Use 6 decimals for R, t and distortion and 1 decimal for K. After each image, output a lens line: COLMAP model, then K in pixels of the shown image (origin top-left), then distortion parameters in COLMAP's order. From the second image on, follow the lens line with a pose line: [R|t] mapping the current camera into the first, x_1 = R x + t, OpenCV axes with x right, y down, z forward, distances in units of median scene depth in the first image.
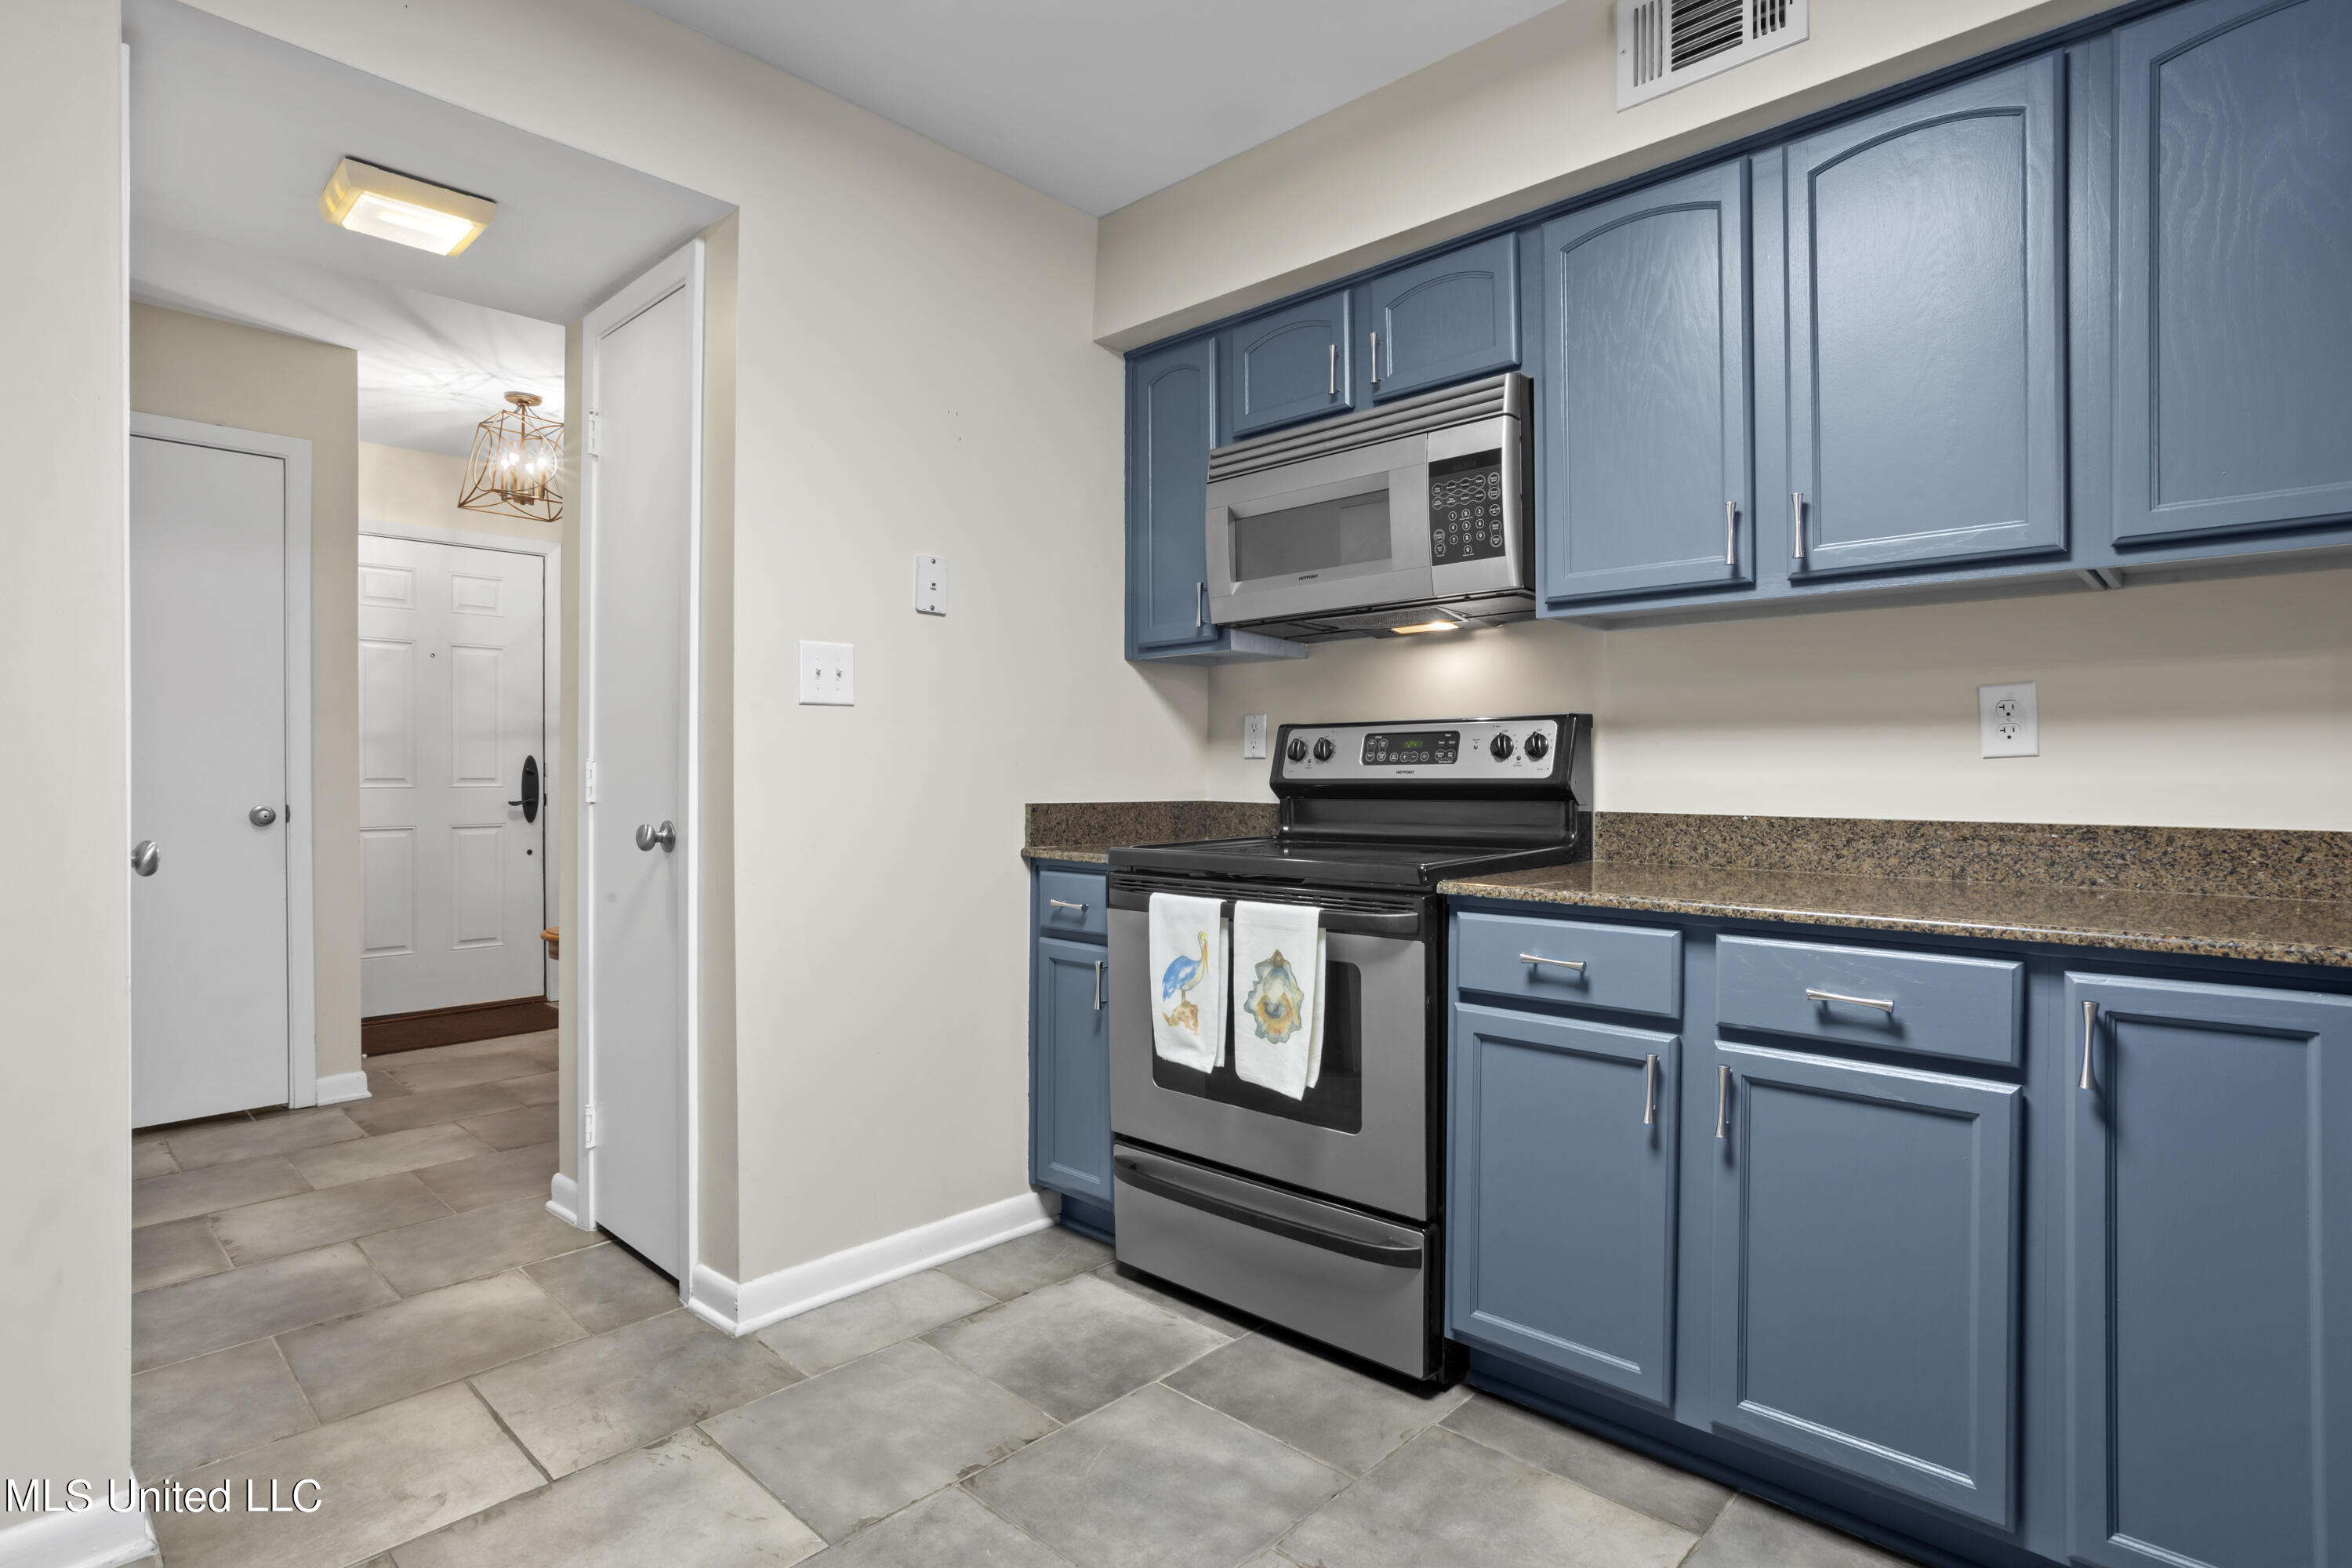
lens RADIAL K [[1212.1, 0, 1176.6], [0, 1212.1, 779.7], [0, 0, 1]] dist [-0.053169, 0.020535]
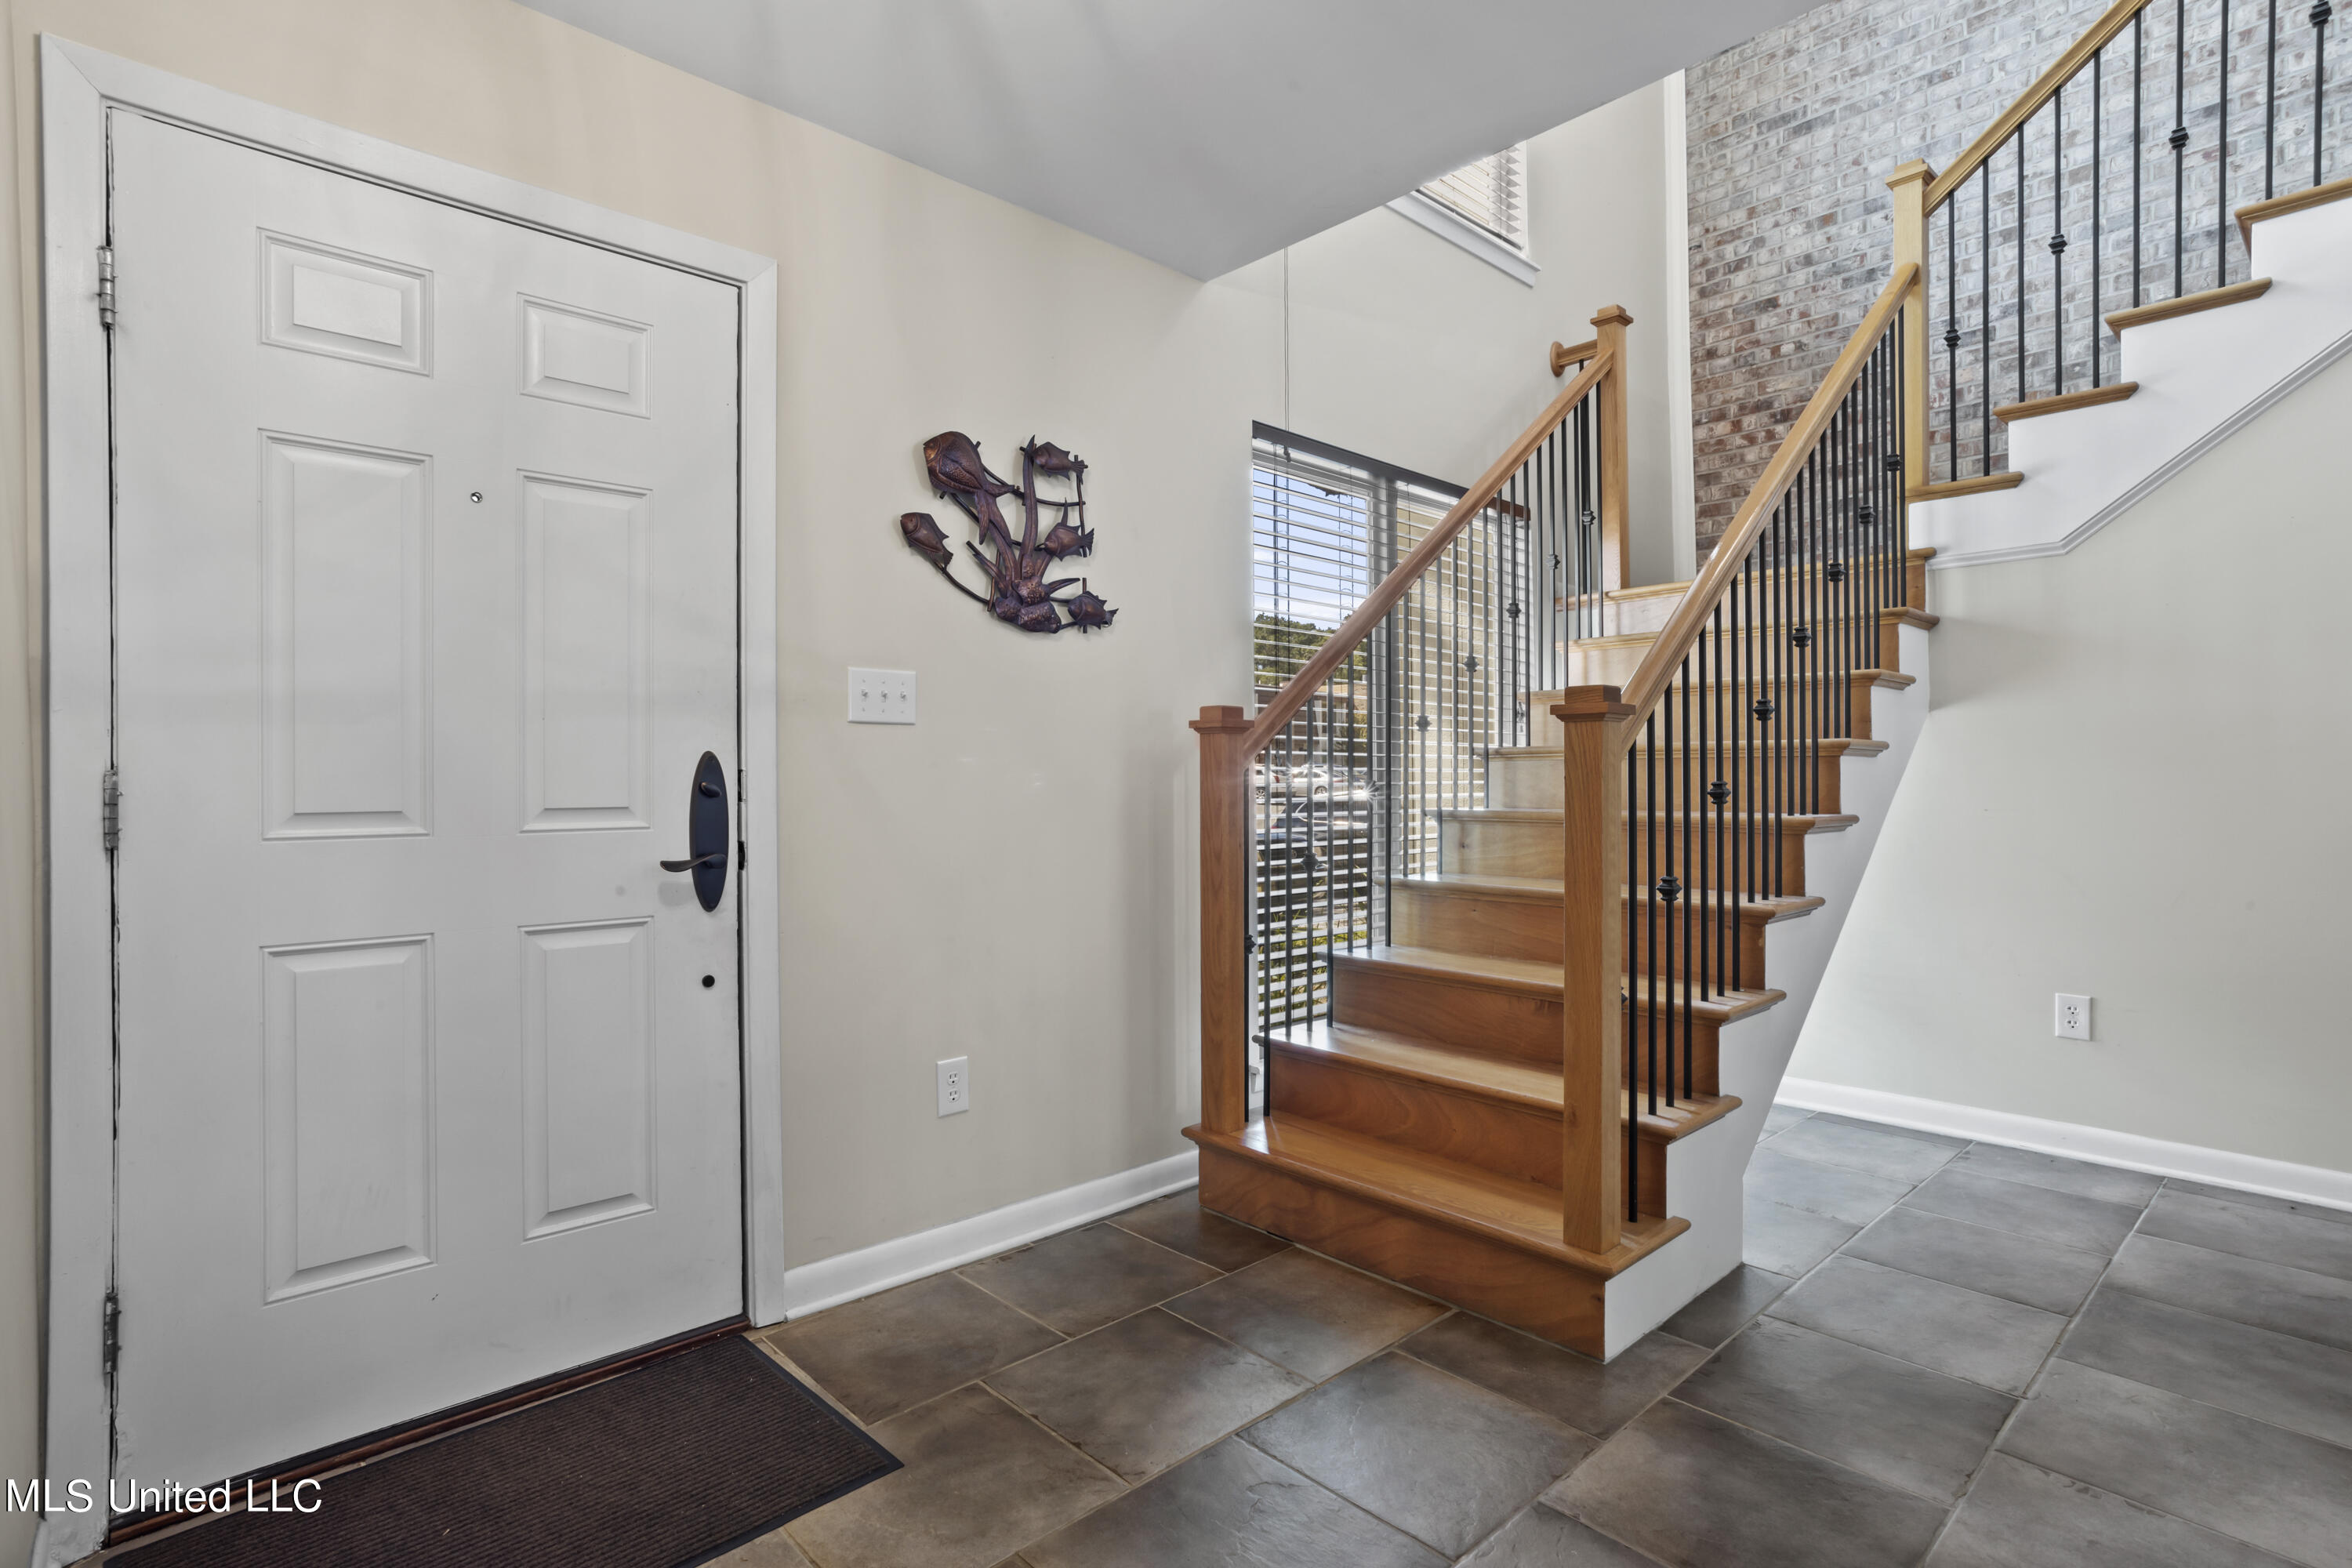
lens RADIAL K [[1147.8, 0, 1119.3], [0, 1147.8, 769.2], [0, 0, 1]] dist [0.002798, 0.006208]
pose [[0.996560, -0.009085, -0.082378, -0.594785], [0.007833, 0.999849, -0.015508, -0.011214], [0.082506, 0.014810, 0.996481, 0.994813]]
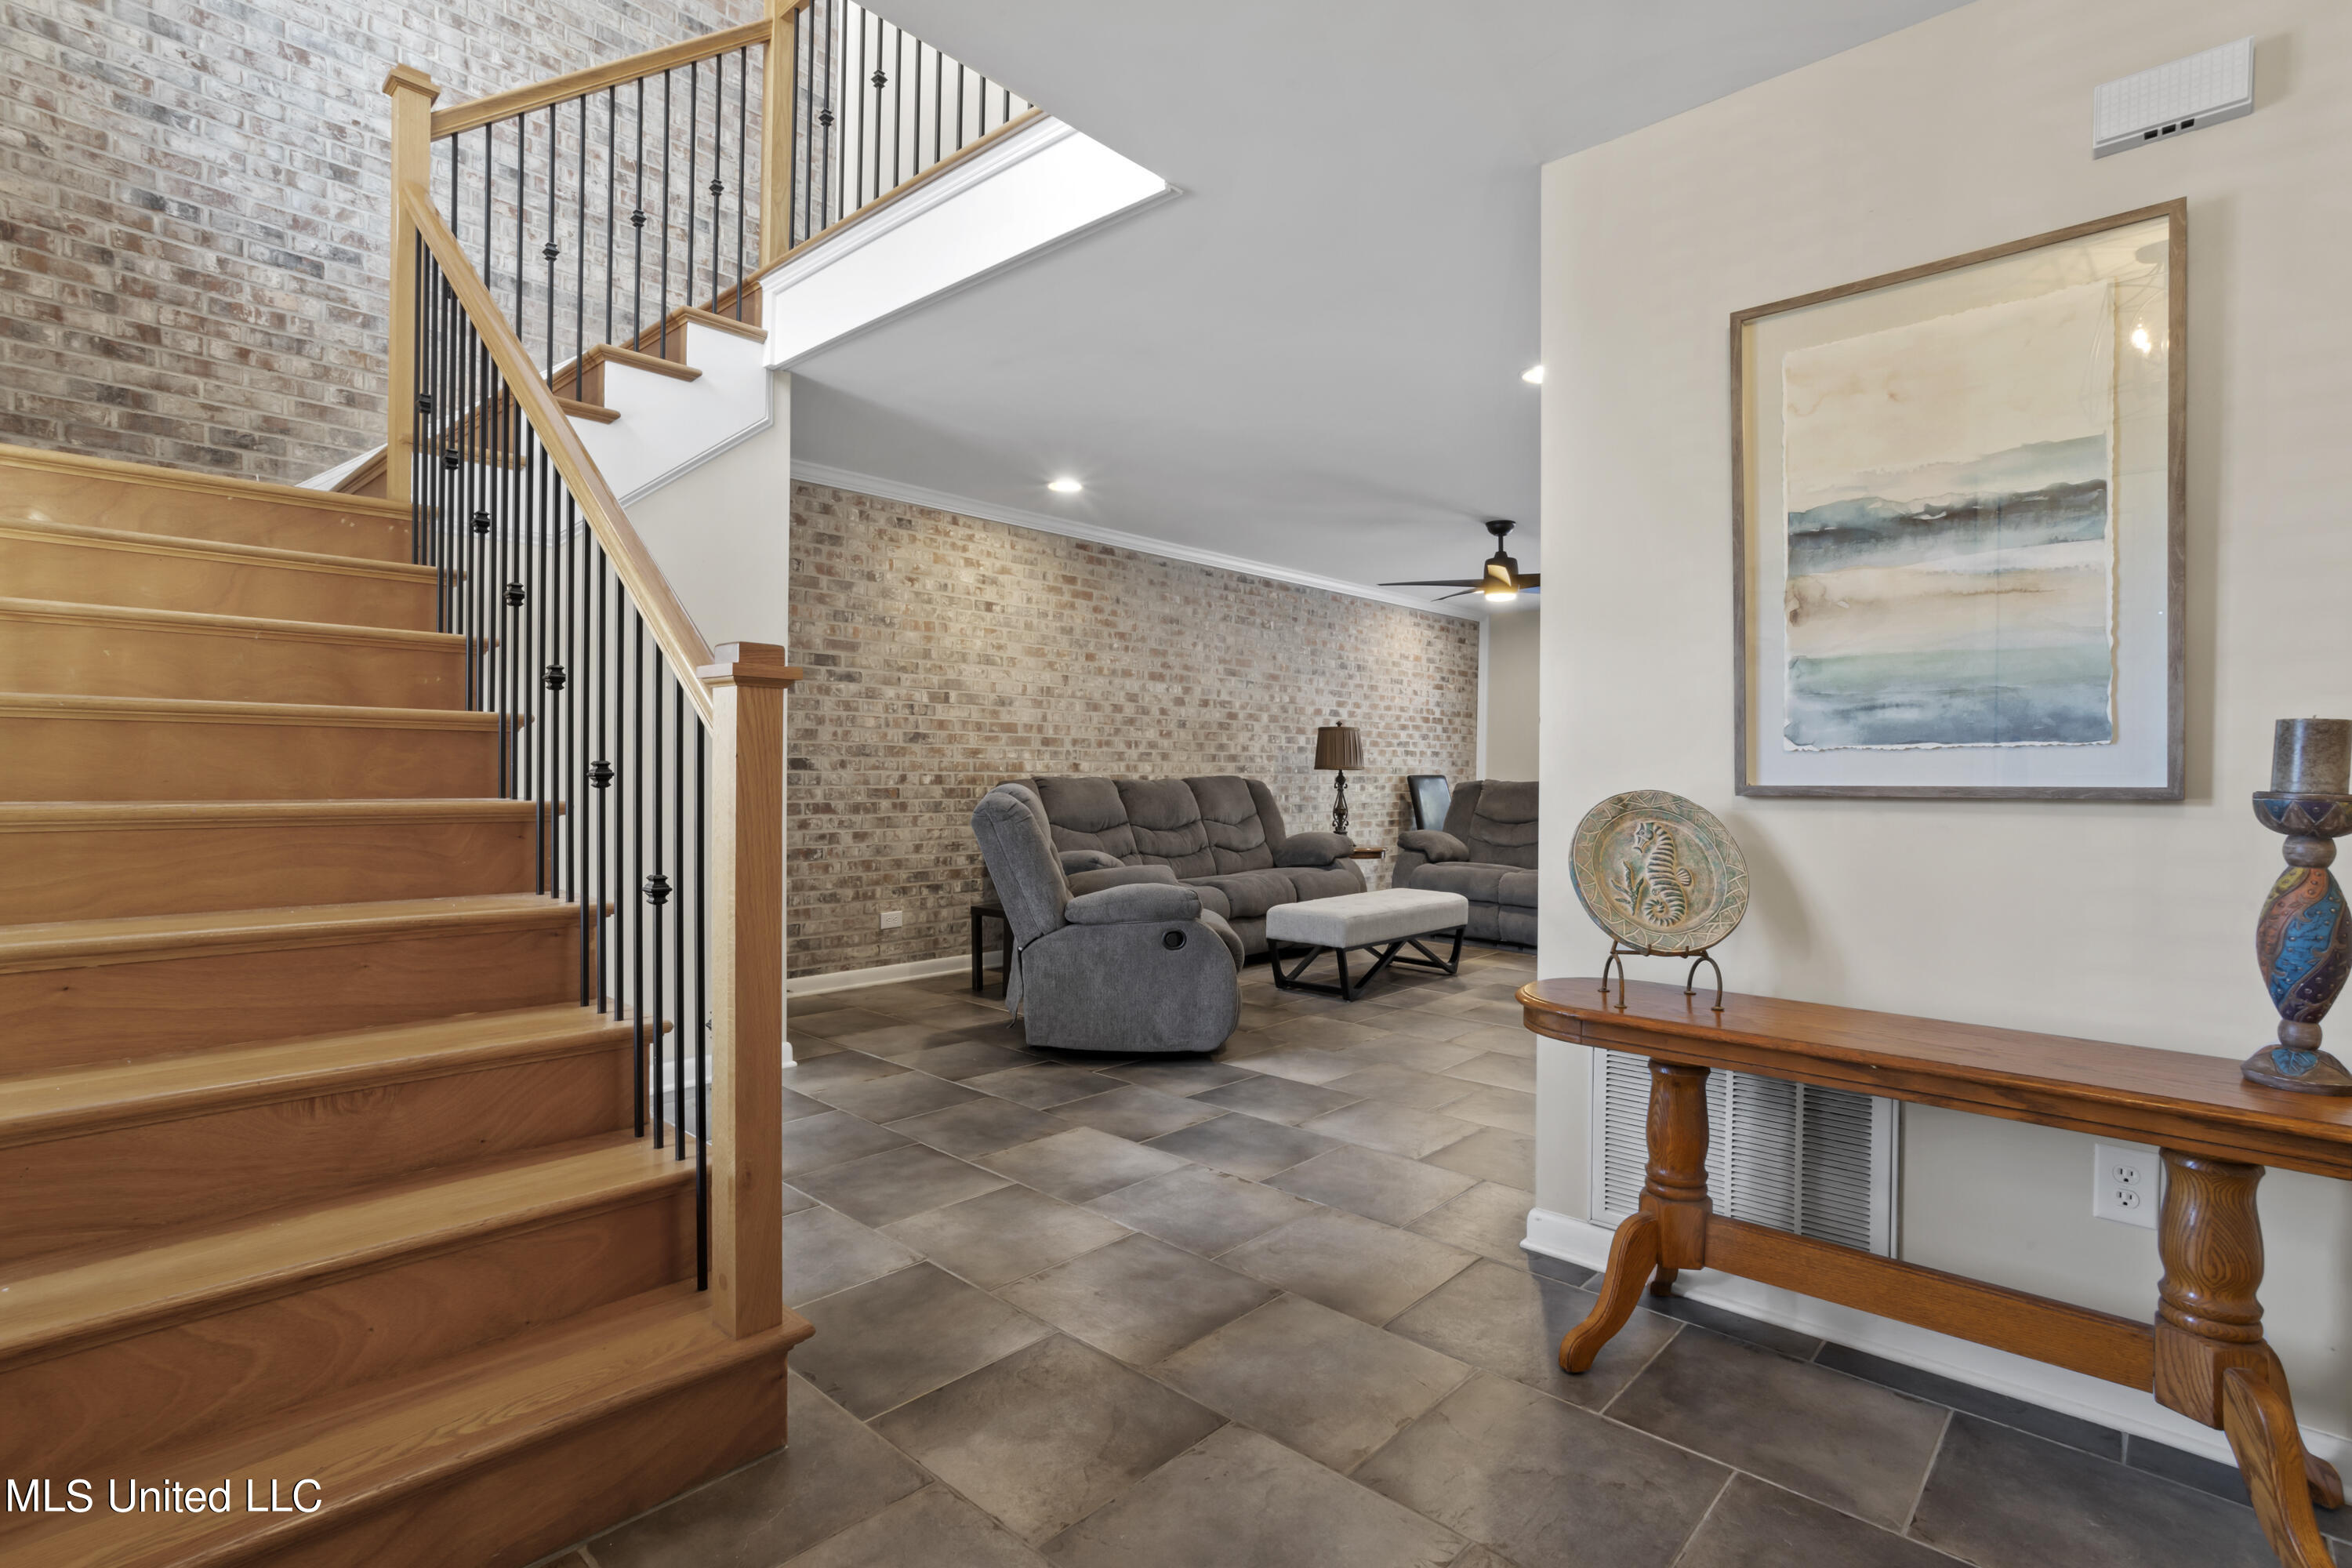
lens RADIAL K [[1147.8, 0, 1177.2], [0, 1147.8, 792.6], [0, 0, 1]] dist [0.002798, 0.006208]
pose [[-0.017181, -0.024473, 0.999553, -1.109043], [-0.005082, 0.999690, 0.024389, -0.011697], [-0.999839, -0.004661, -0.017300, 1.775648]]
